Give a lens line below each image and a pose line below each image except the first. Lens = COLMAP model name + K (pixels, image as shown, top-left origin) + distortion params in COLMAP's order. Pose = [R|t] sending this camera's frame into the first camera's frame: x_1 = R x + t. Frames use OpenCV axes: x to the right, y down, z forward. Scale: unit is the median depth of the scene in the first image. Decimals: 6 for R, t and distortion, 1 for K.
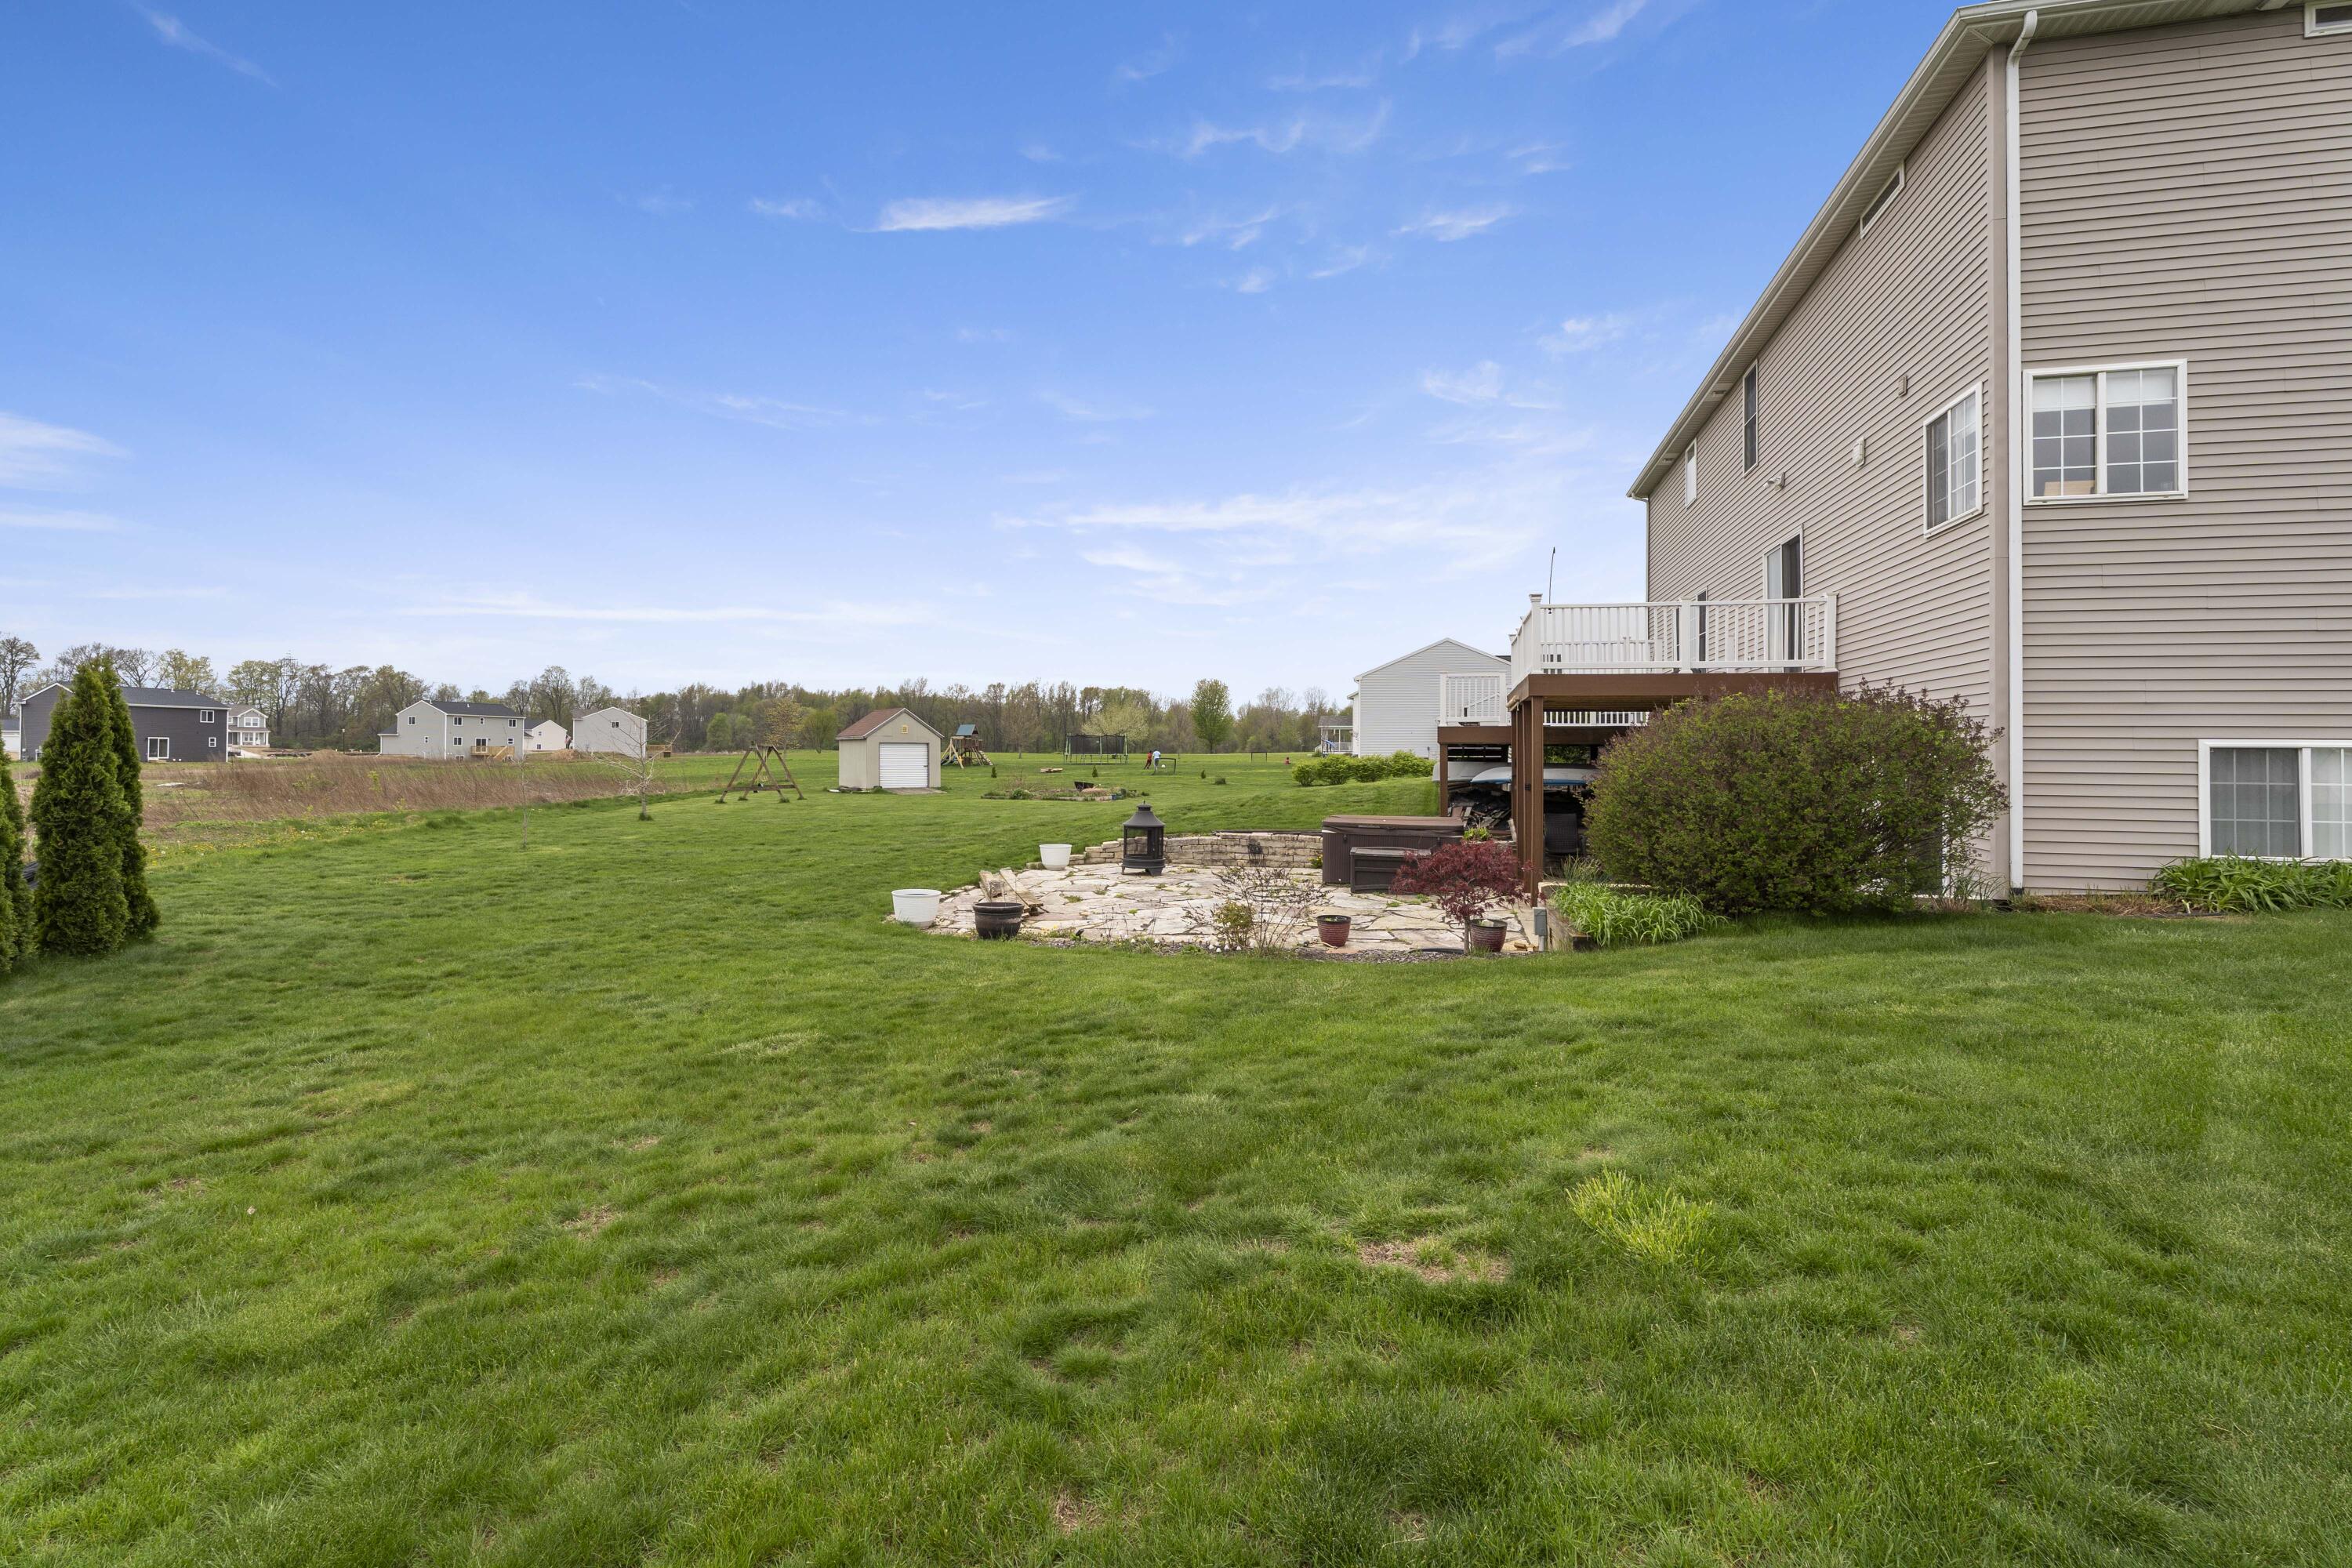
lens RADIAL K [[1080.4, 0, 1176.9], [0, 1080.4, 763.1], [0, 0, 1]] dist [0.002091, 0.000254]
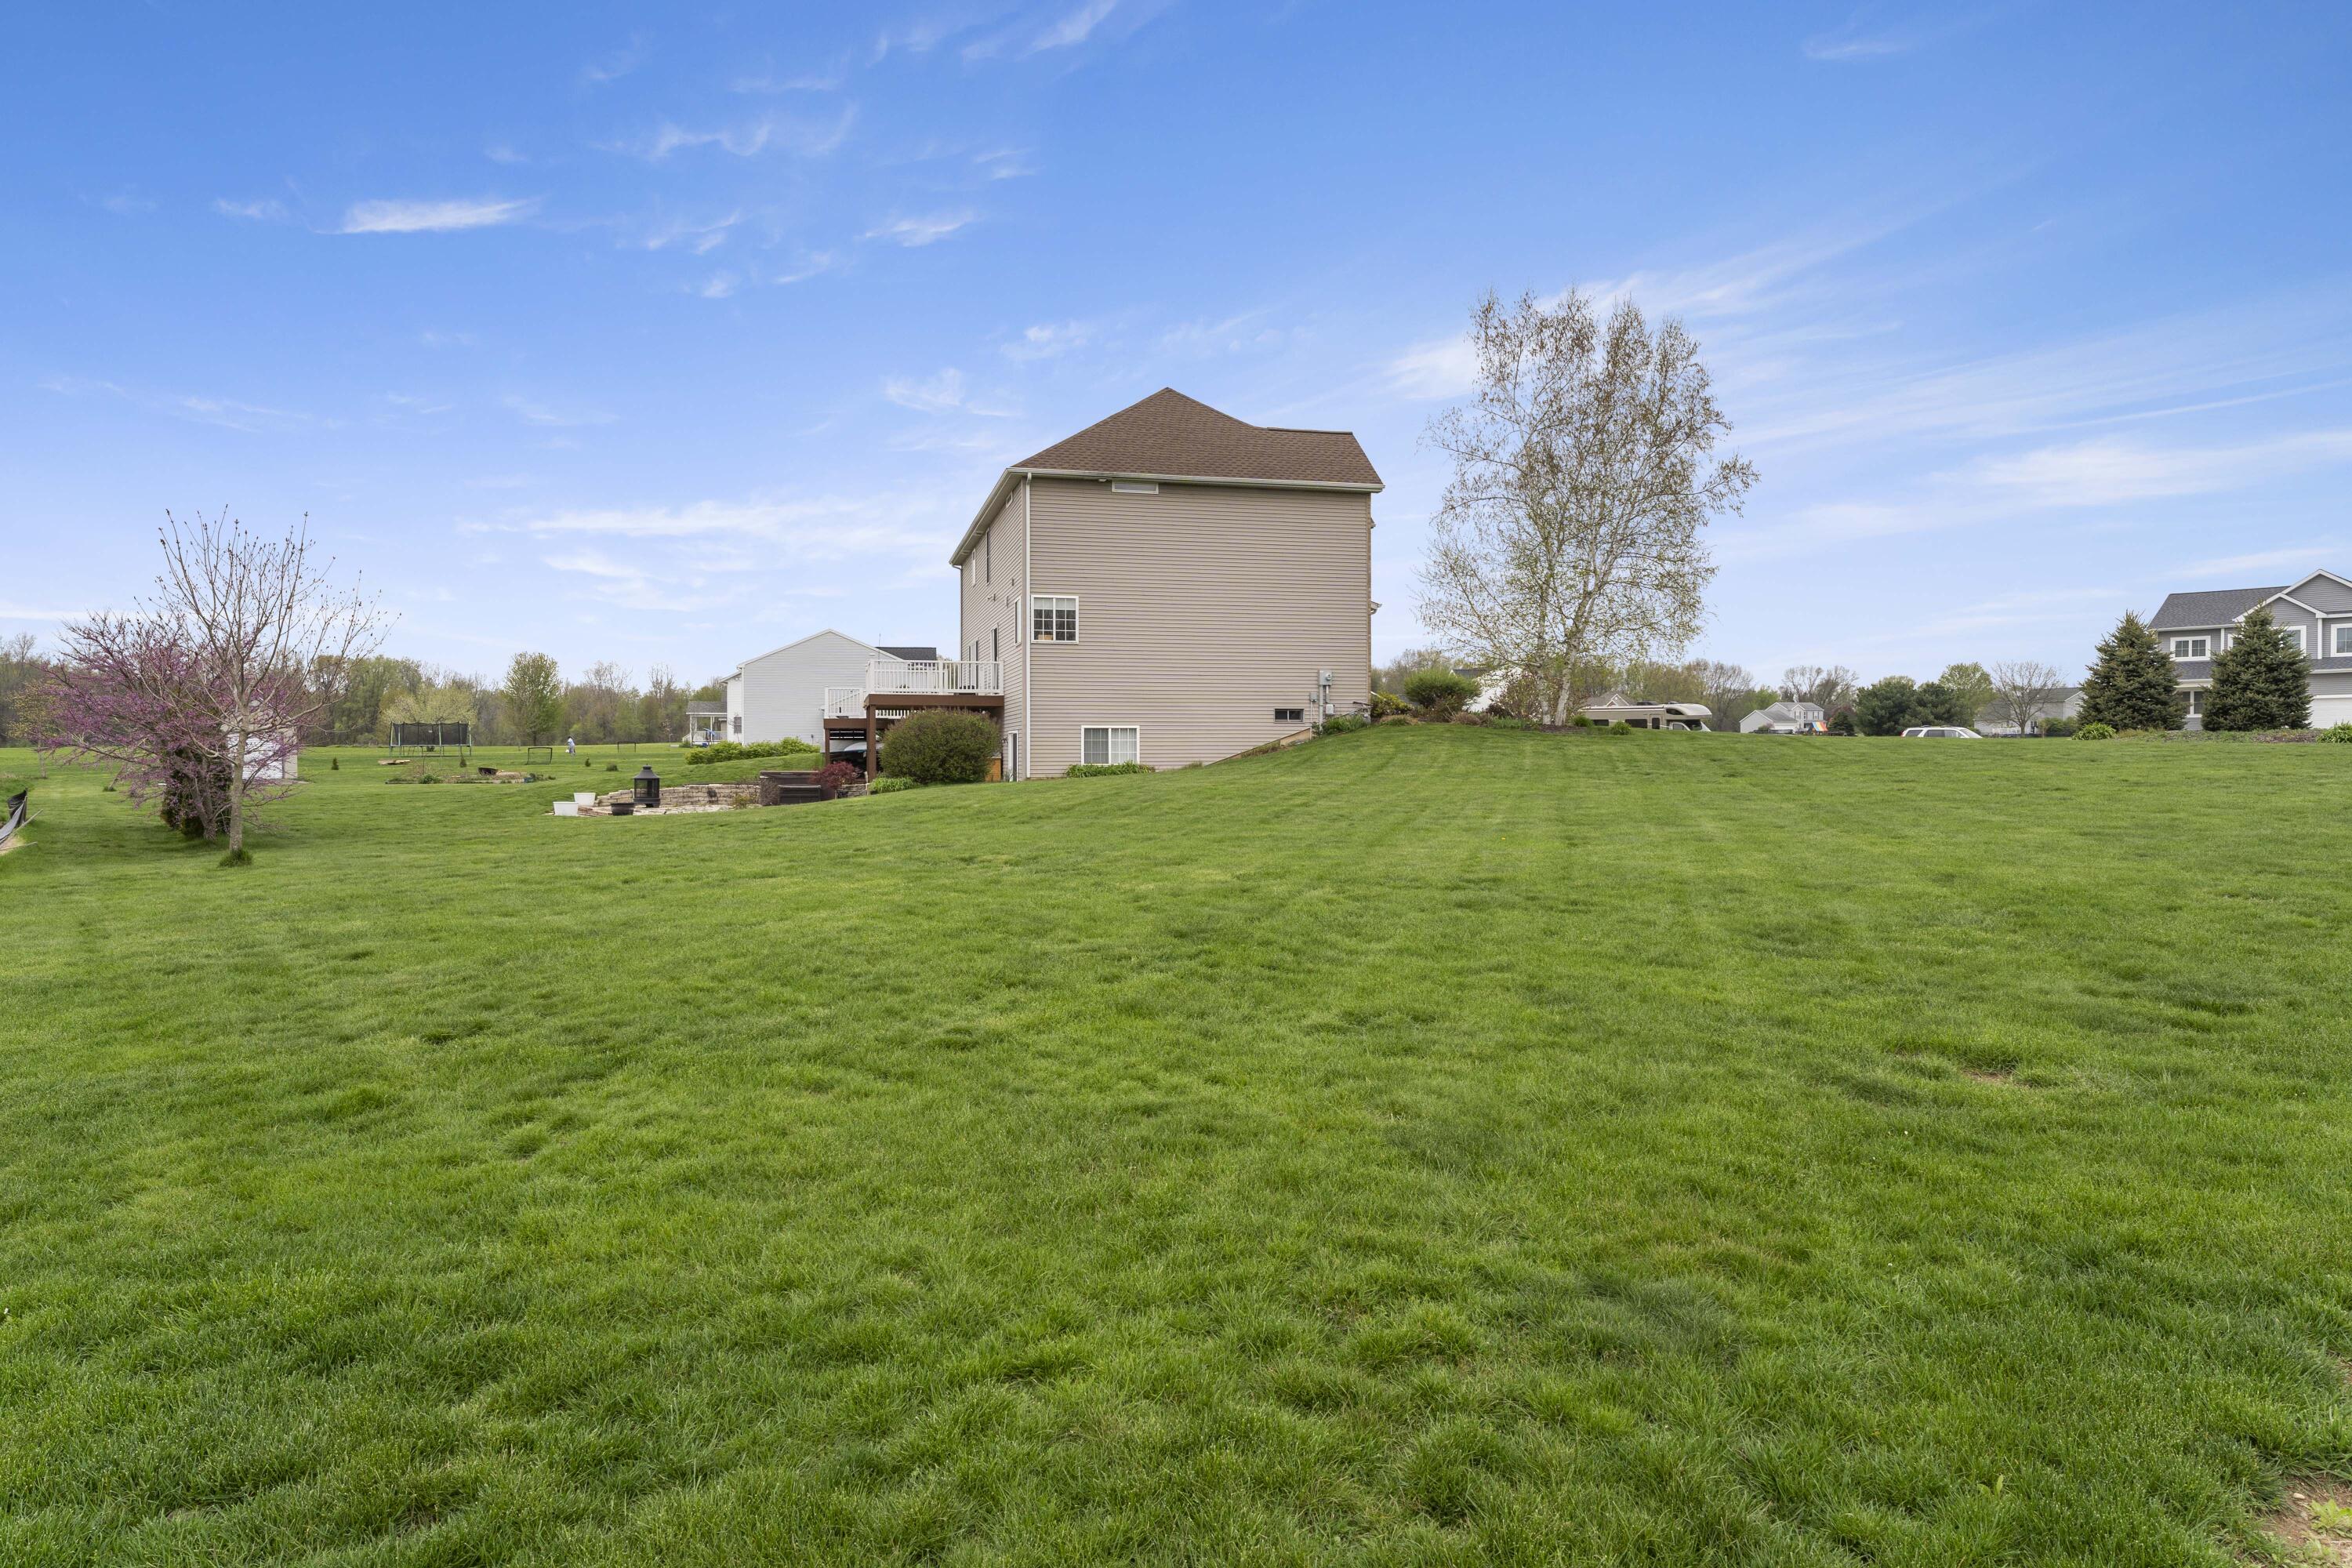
lens RADIAL K [[1363.6, 0, 1172.4], [0, 1363.6, 770.7], [0, 0, 1]] dist [-0.001783, -0.000069]
pose [[0.882471, -0.015977, 0.470095, -0.208345], [0.011580, 0.999858, 0.012244, 0.020758], [-0.470224, -0.005361, 0.882531, -0.843863]]
